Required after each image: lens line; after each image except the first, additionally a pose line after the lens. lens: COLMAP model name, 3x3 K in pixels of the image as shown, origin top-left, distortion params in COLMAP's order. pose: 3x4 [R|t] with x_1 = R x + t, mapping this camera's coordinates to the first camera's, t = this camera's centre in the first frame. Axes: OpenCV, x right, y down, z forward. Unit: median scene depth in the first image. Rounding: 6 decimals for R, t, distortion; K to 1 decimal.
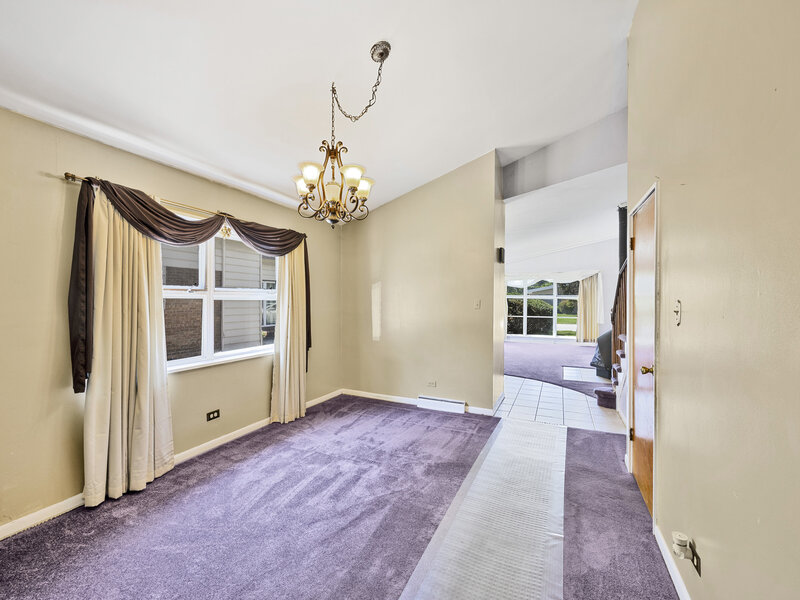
lens RADIAL K [[351.6, 0, 400.0], [0, 351.6, 300.0], [0, 0, 1]] dist [0.001449, 0.000189]
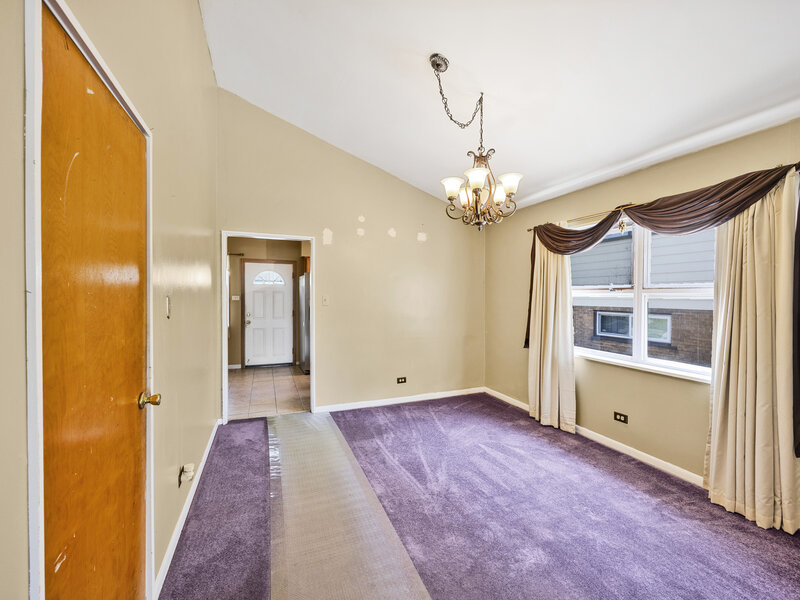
lens RADIAL K [[351.6, 0, 400.0], [0, 351.6, 300.0], [0, 0, 1]] dist [0.001449, 0.000189]
pose [[-0.696985, 0.005611, -0.717063, 0.599715], [-0.005643, 0.999895, 0.013310, -0.005833], [0.717063, 0.013323, -0.696881, 1.265631]]
